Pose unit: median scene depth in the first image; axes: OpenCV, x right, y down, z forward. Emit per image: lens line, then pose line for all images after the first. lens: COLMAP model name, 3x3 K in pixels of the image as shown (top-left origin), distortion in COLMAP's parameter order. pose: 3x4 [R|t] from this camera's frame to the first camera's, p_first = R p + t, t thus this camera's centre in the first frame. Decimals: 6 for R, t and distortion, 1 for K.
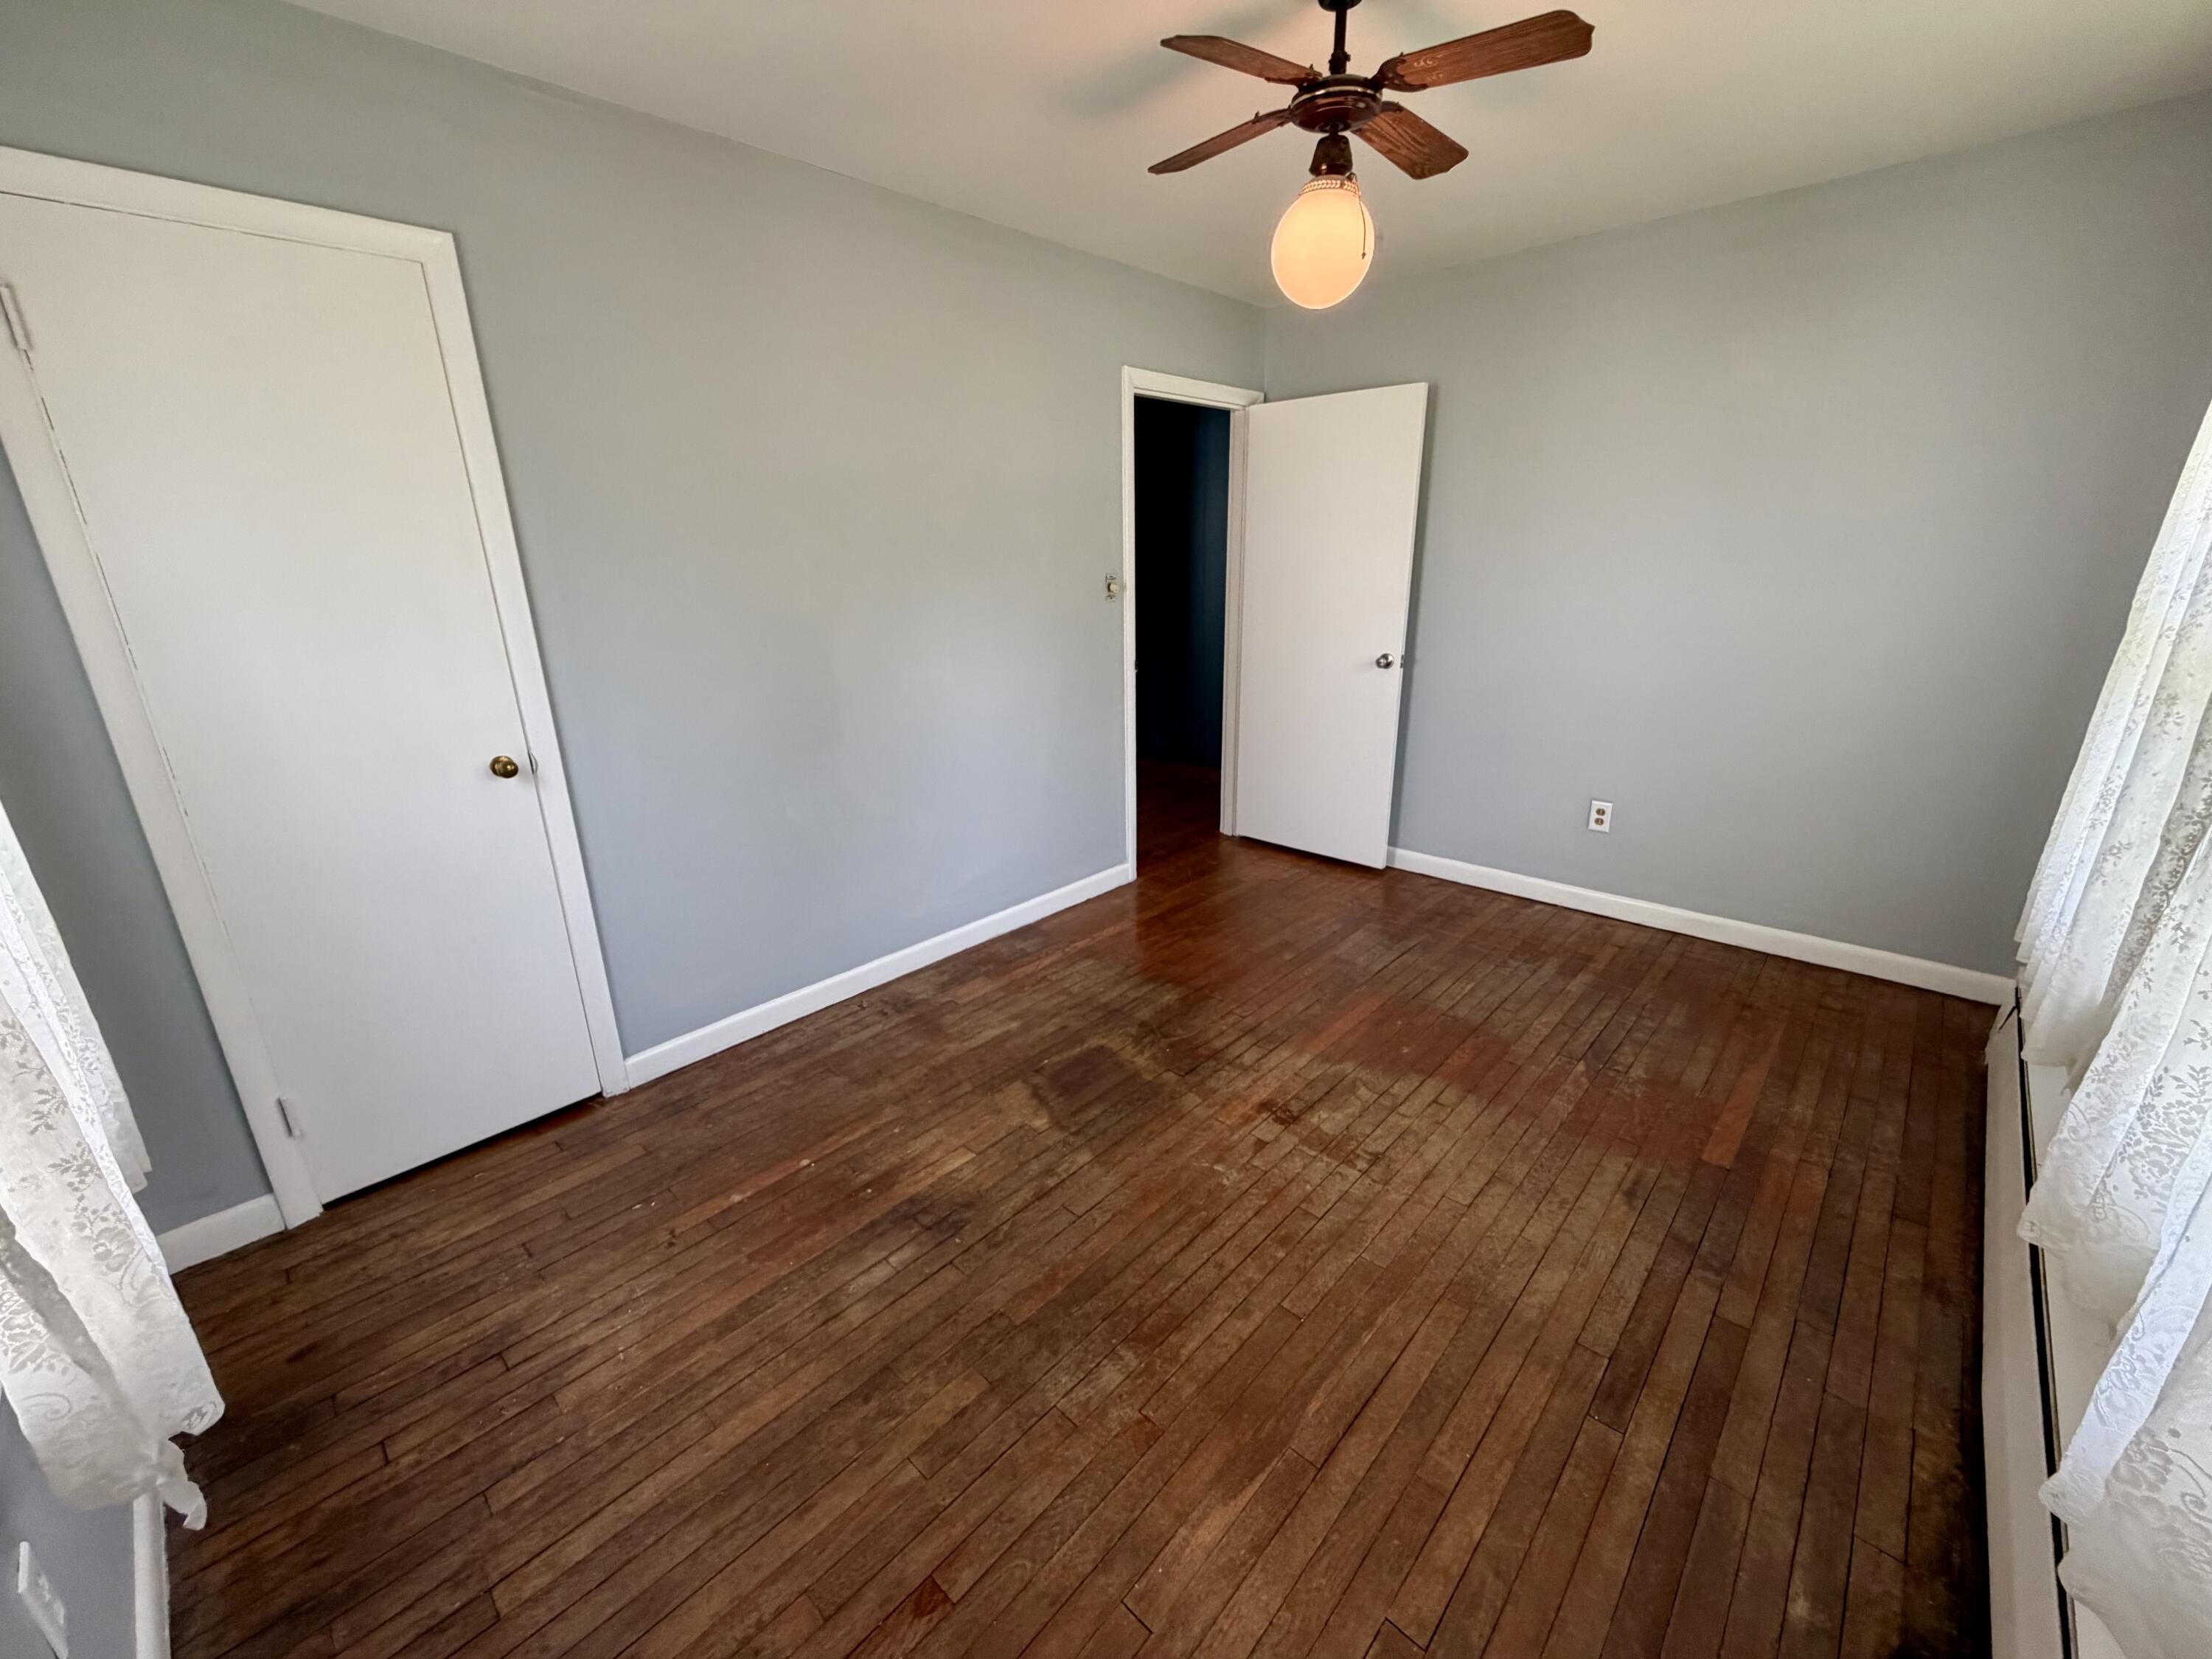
lens RADIAL K [[881.0, 0, 1101.3], [0, 881.0, 832.3], [0, 0, 1]] dist [0.001060, 0.000078]
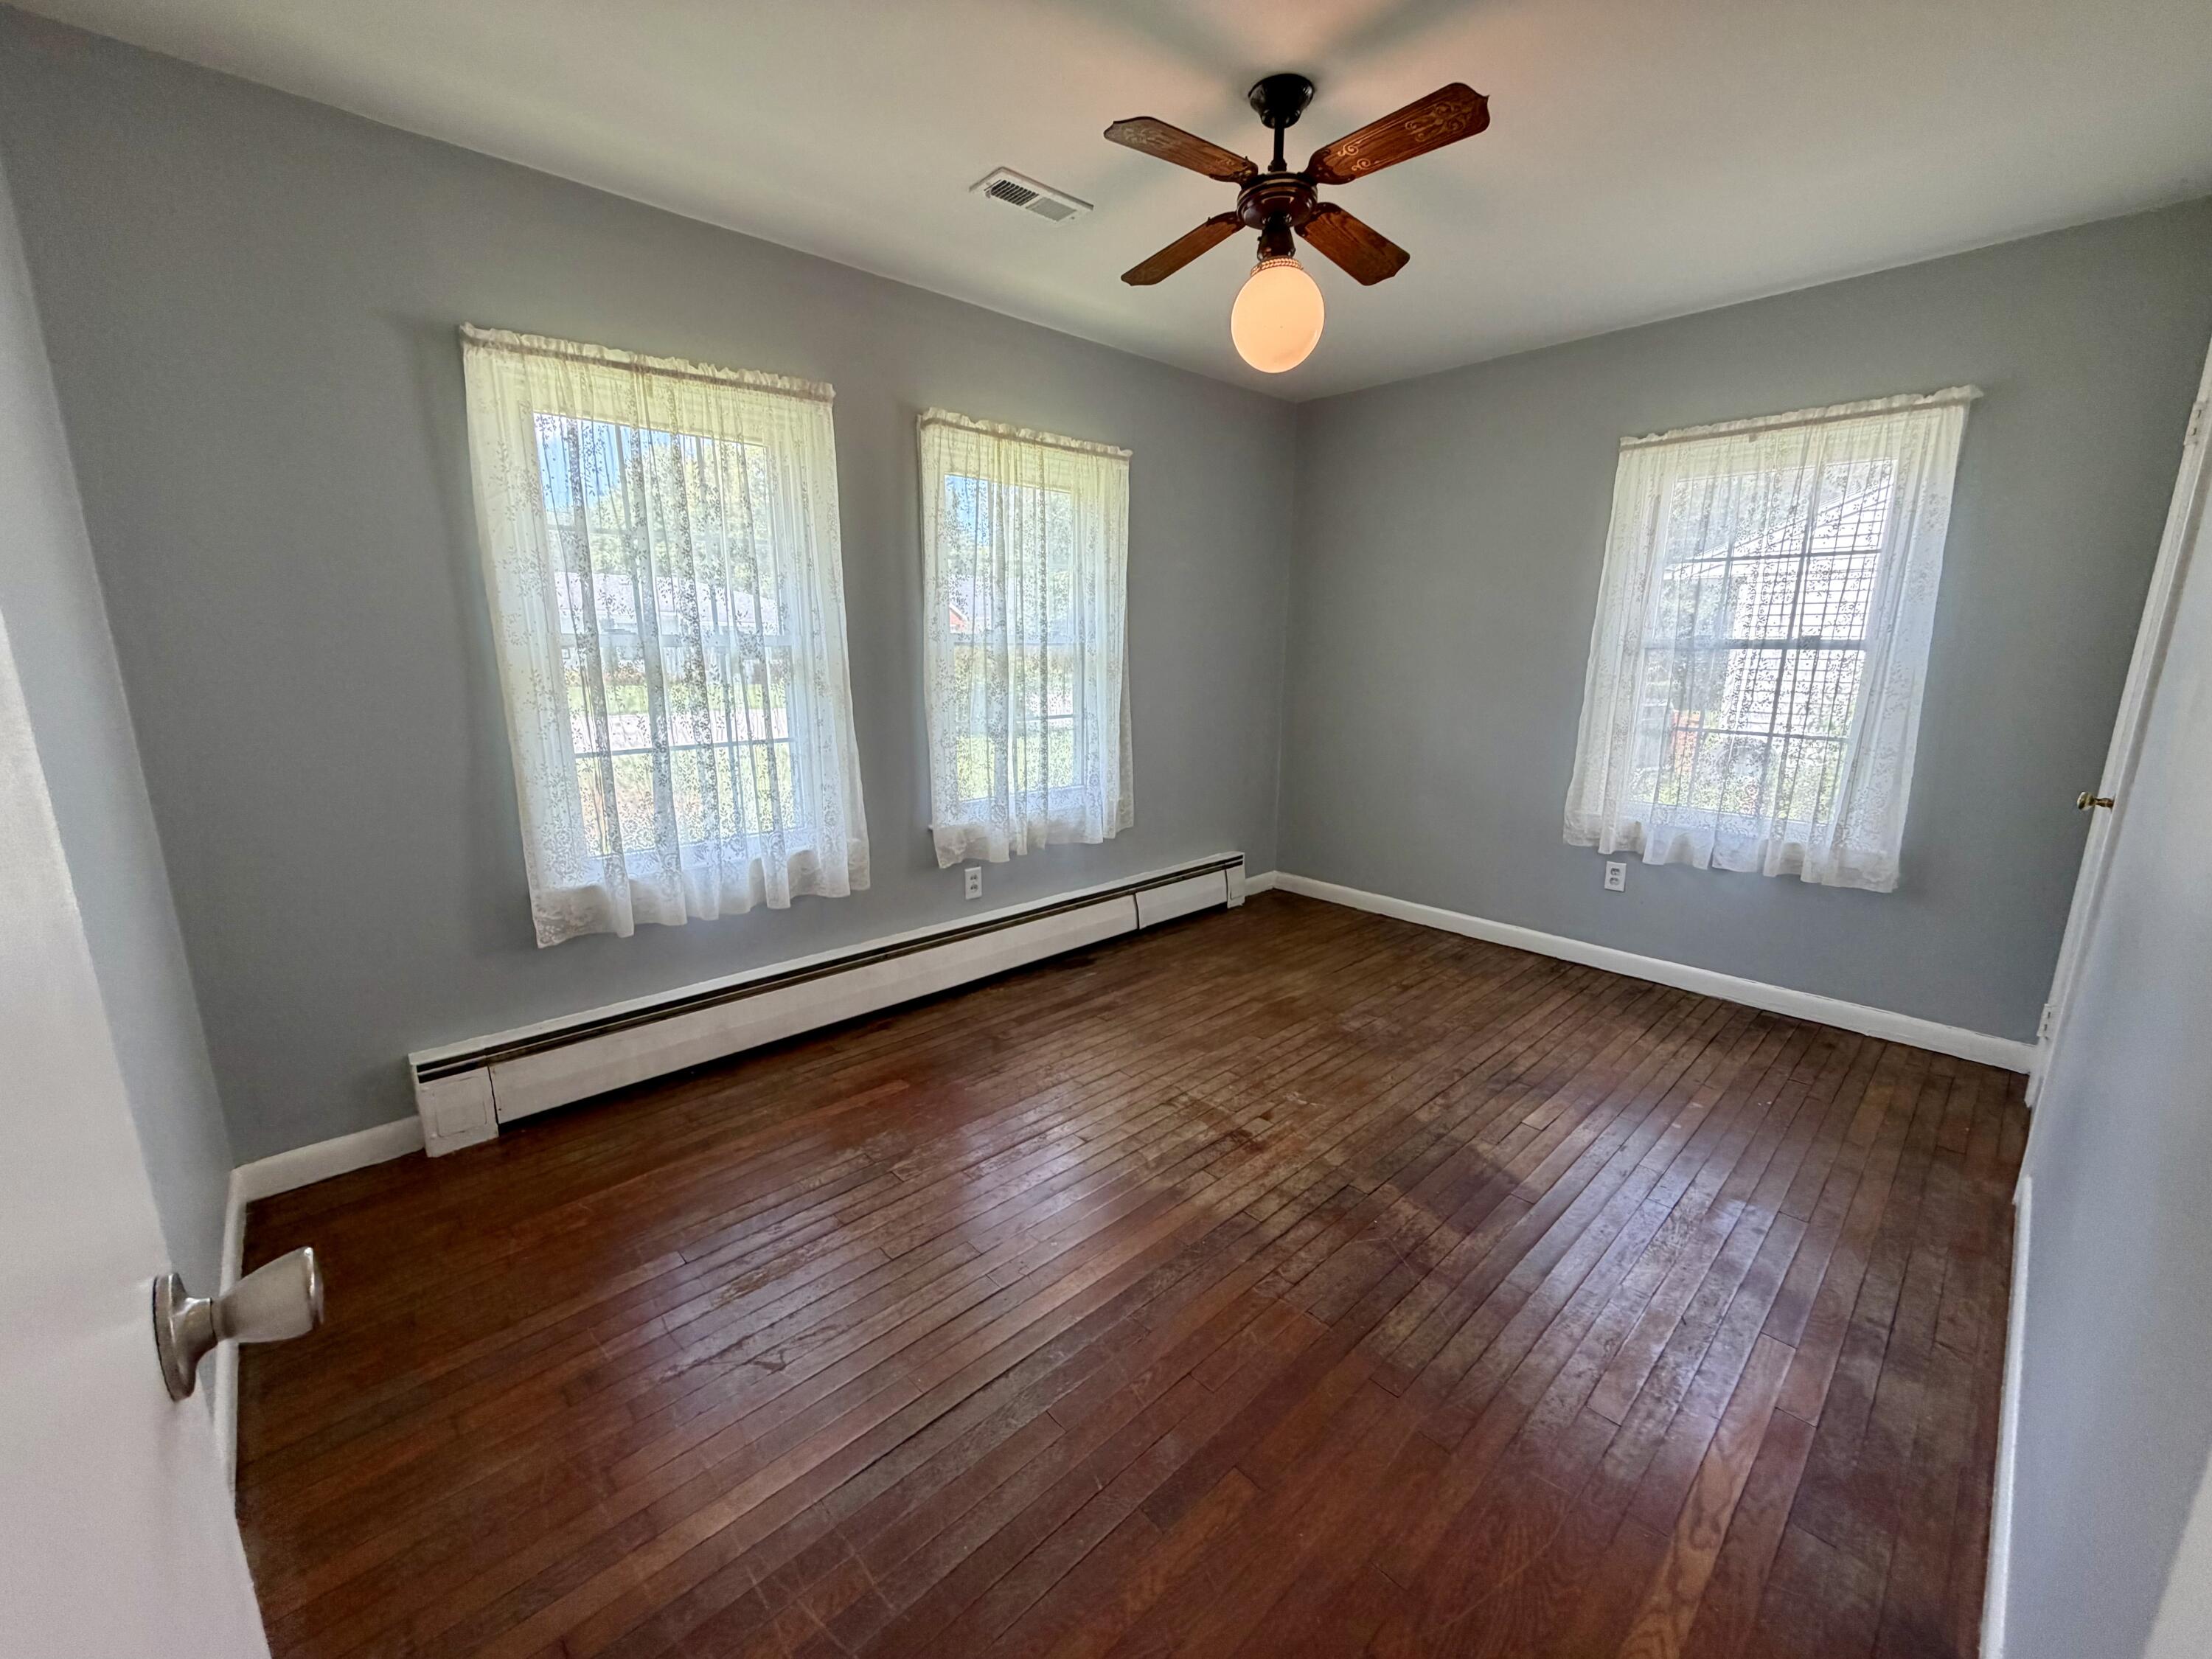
lens RADIAL K [[881.0, 0, 1101.3], [0, 881.0, 832.3], [0, 0, 1]] dist [0.001060, 0.000078]
pose [[-0.997766, 0.002006, 0.066776, 0.322905], [0.035259, 0.864811, 0.500858, -0.543876], [-0.056744, 0.502094, -0.862950, 1.847371]]
